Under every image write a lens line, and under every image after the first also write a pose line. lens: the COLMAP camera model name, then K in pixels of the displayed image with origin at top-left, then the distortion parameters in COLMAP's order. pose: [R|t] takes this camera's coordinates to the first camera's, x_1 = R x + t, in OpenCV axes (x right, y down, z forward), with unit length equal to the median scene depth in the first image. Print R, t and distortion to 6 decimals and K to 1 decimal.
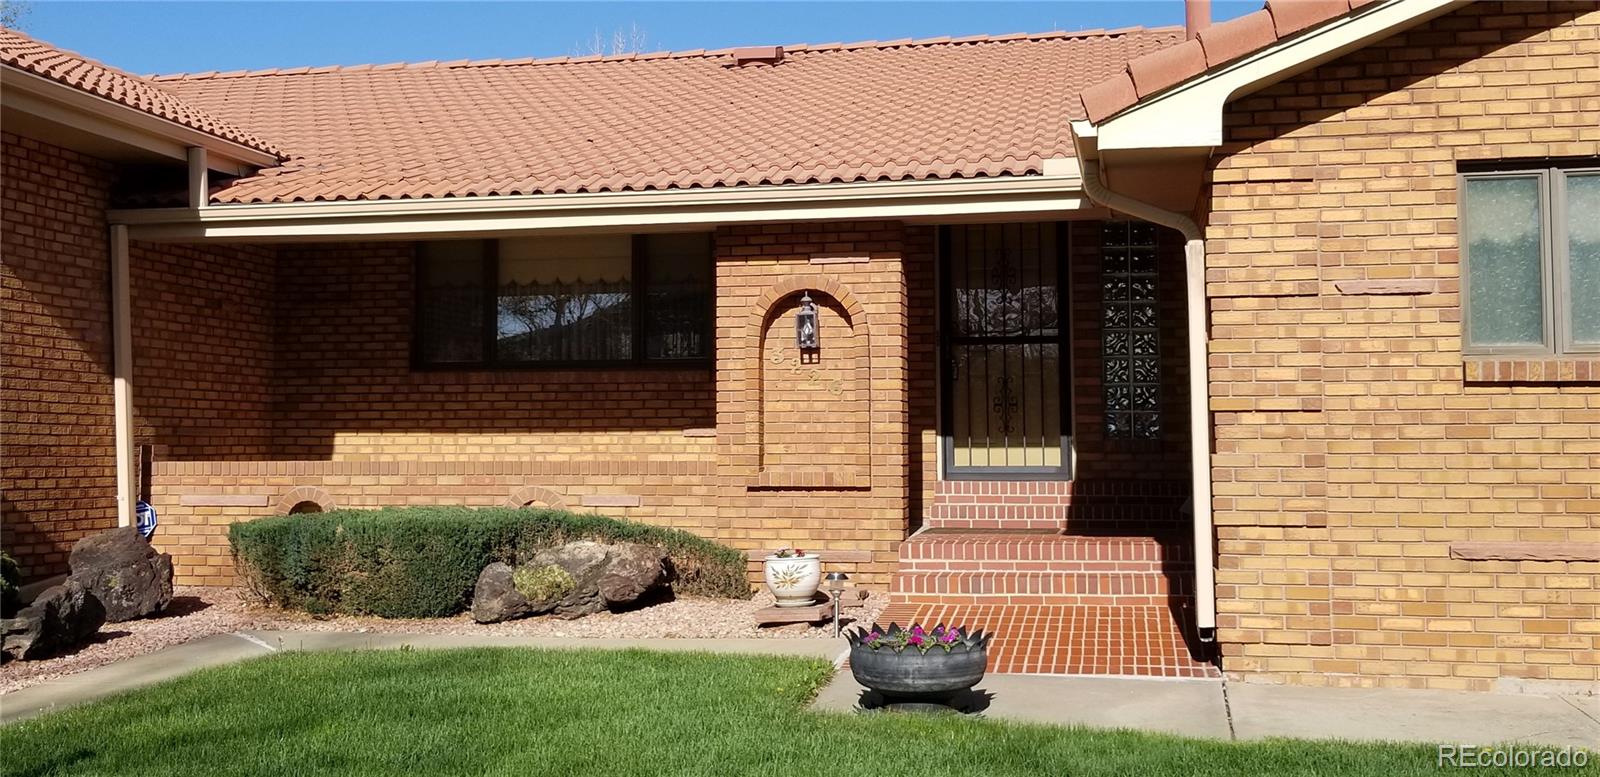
lens RADIAL K [[1471.4, 0, 801.2], [0, 1471.4, 349.6], [0, 0, 1]] dist [0.003776, 0.000619]
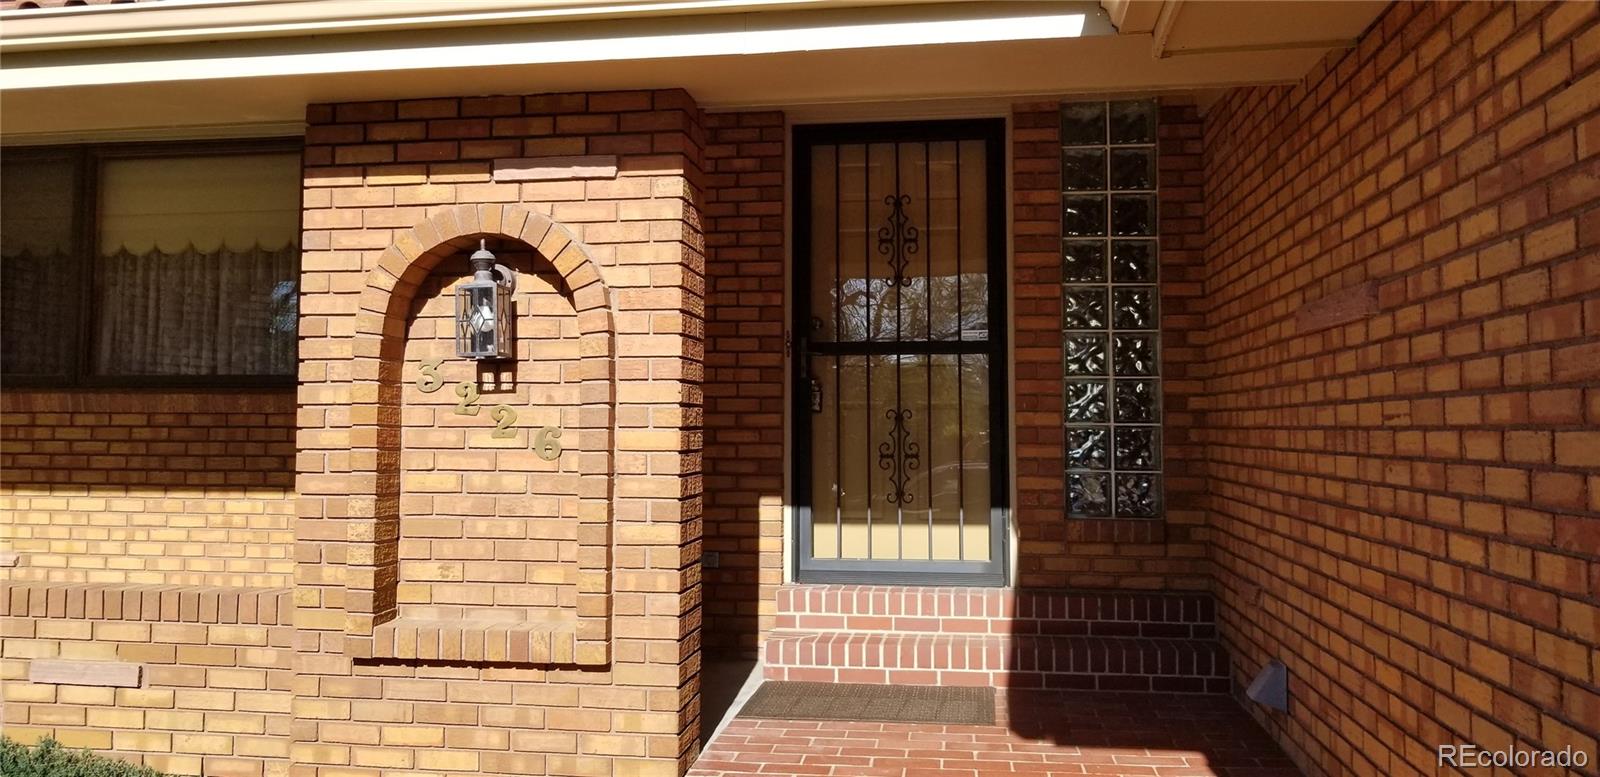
lens RADIAL K [[1160.1, 0, 800.0], [0, 1160.1, 388.5], [0, 0, 1]] dist [-0.033944, 0.000732]
pose [[0.998217, 0.006530, 0.059336, 0.074094], [-0.008161, 0.999594, 0.027288, -0.002488], [-0.059134, -0.027724, 0.997865, 0.559436]]
